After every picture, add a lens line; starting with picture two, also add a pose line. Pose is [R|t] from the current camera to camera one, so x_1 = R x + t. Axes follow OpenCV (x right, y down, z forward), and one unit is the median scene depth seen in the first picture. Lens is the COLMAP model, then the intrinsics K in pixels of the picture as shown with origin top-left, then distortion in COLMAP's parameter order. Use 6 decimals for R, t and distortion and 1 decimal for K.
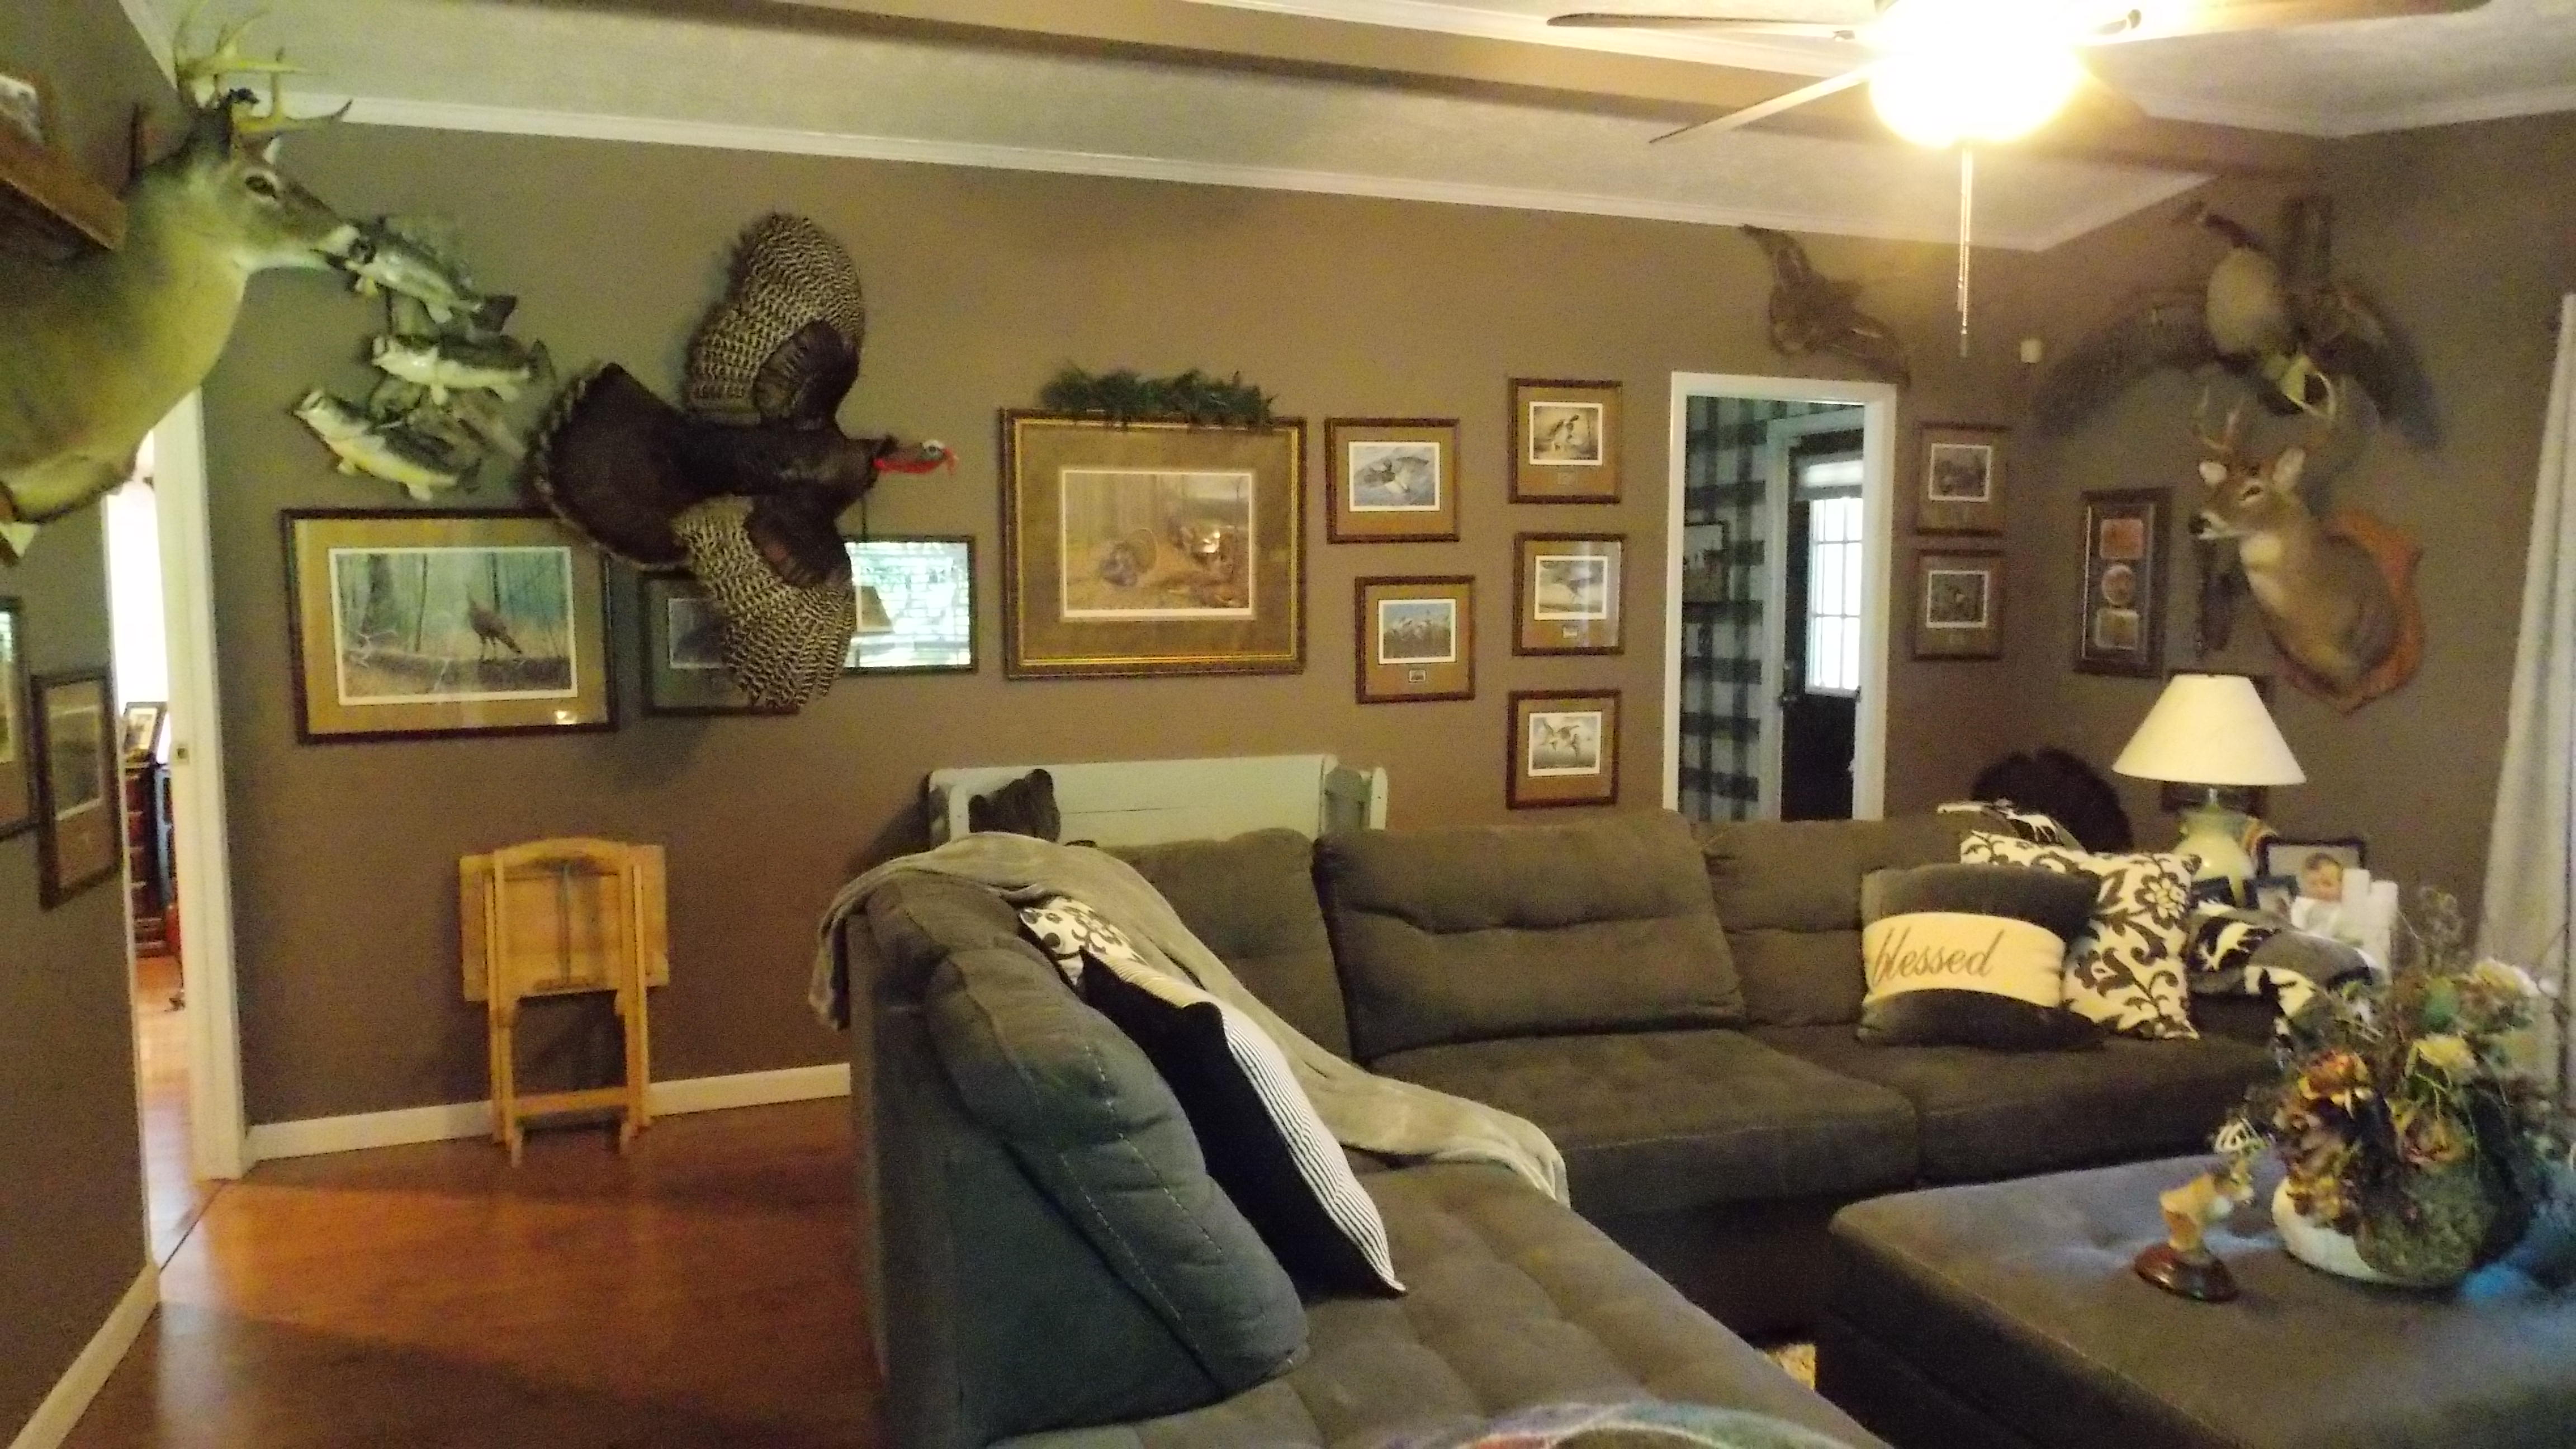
lens RADIAL K [[1717.2, 0, 1271.0], [0, 1717.2, 739.0], [0, 0, 1]] dist [0.008822, 0.001733]
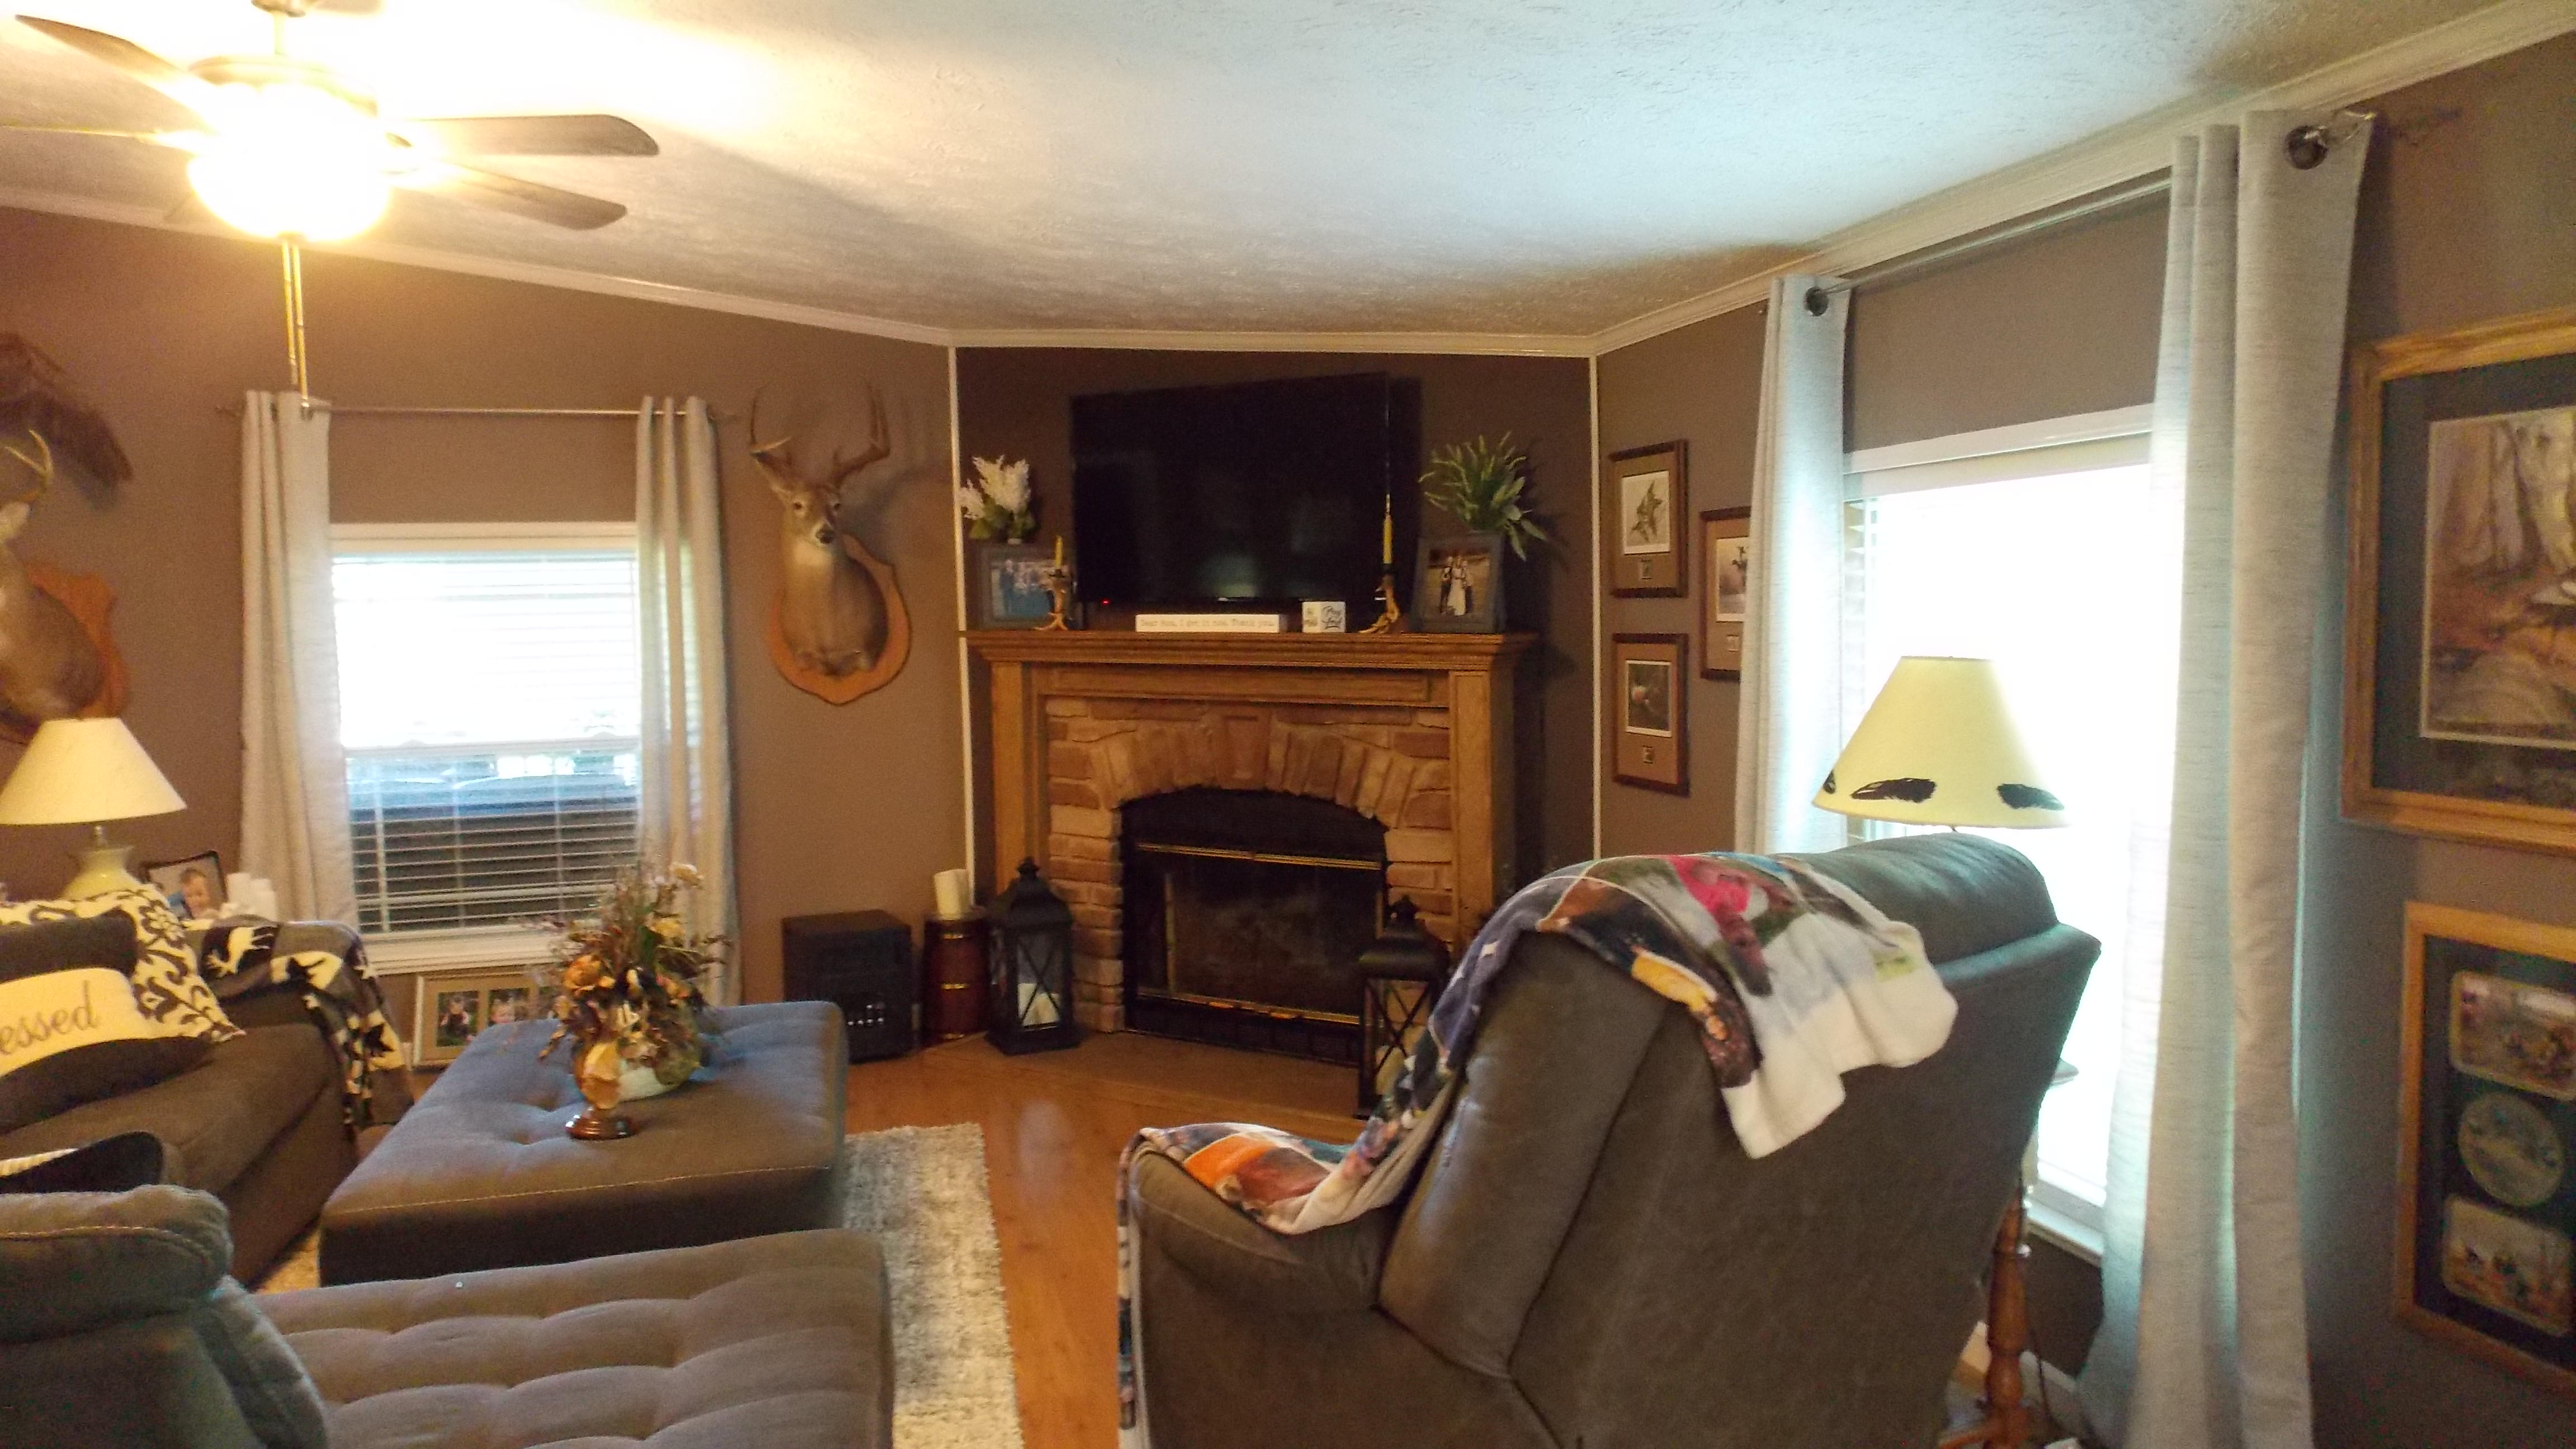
lens RADIAL K [[1717.2, 0, 1279.5], [0, 1717.2, 723.2], [0, 0, 1]] dist [0.008822, 0.001733]
pose [[0.076856, -0.078123, 0.993977, -0.499223], [0.115574, 0.990903, 0.068945, -0.025488], [-0.990321, 0.109579, 0.085185, 0.213194]]
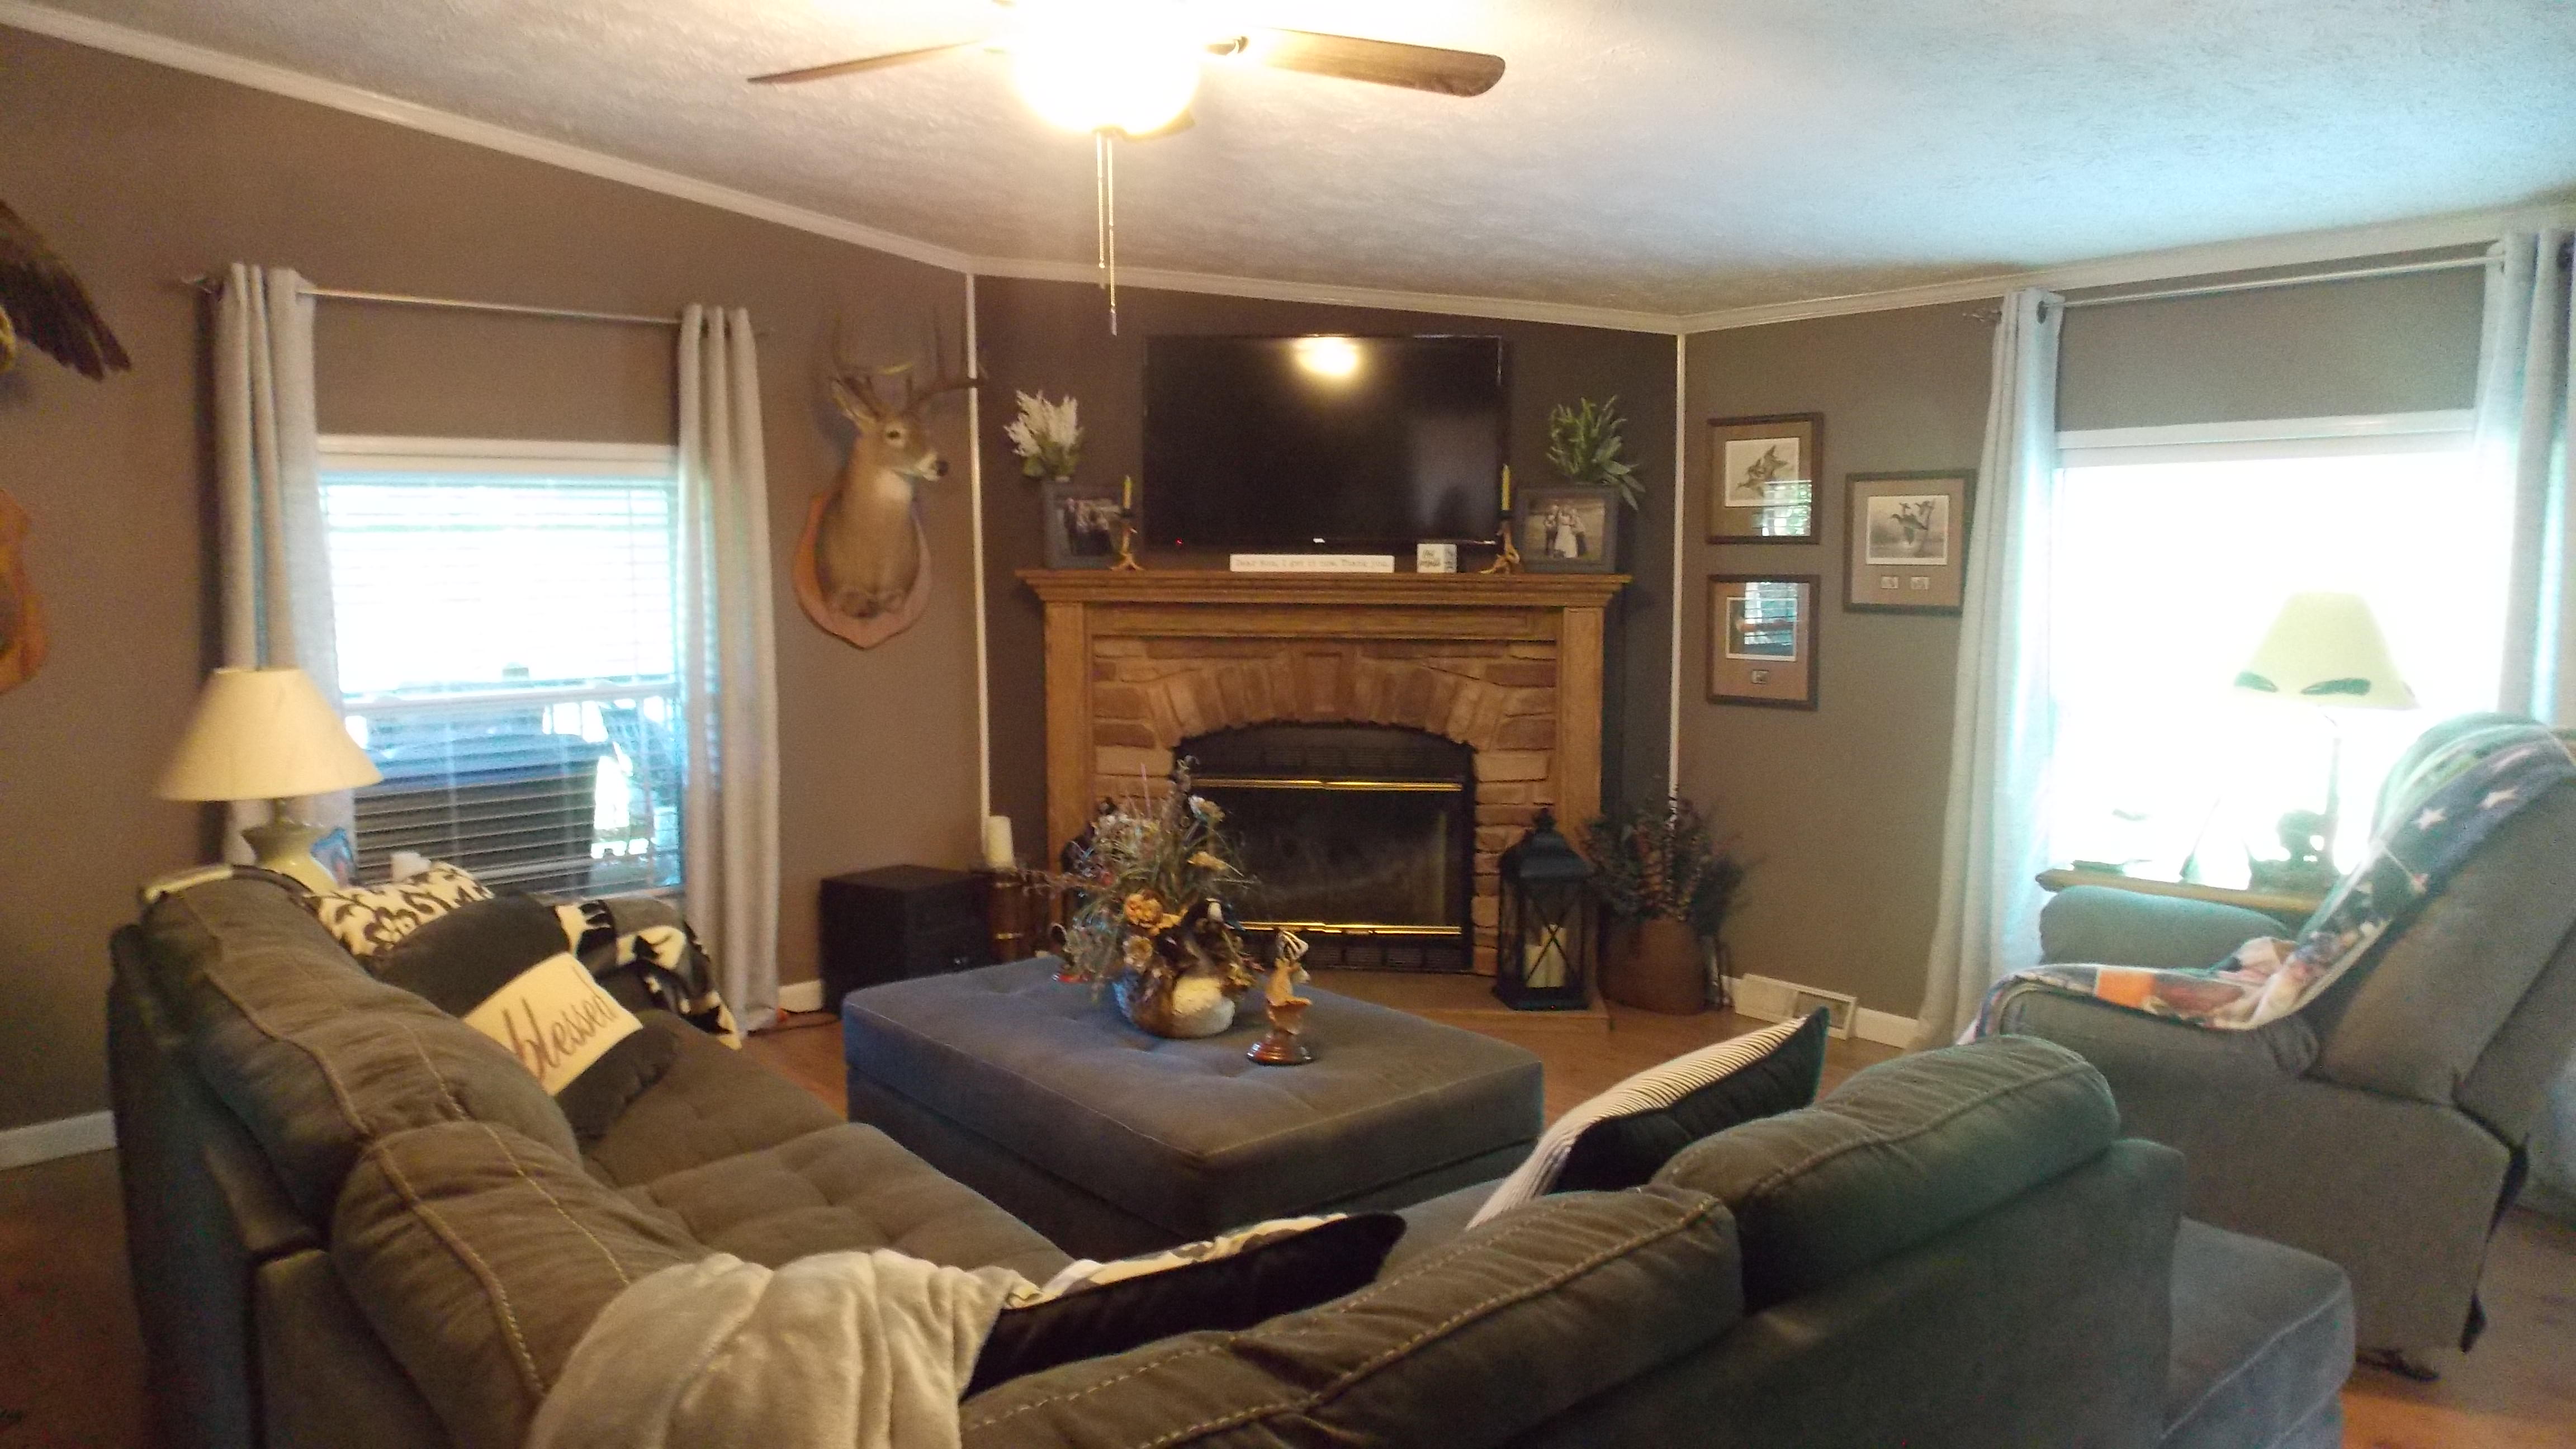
lens RADIAL K [[1717.2, 0, 1291.2], [0, 1717.2, 721.8], [0, 0, 1]] dist [0.008822, 0.001733]
pose [[-0.352989, -0.102000, 0.930051, -0.477290], [0.093652, 0.985196, 0.143592, -0.097573], [-0.930929, 0.137788, -0.338211, 0.931455]]
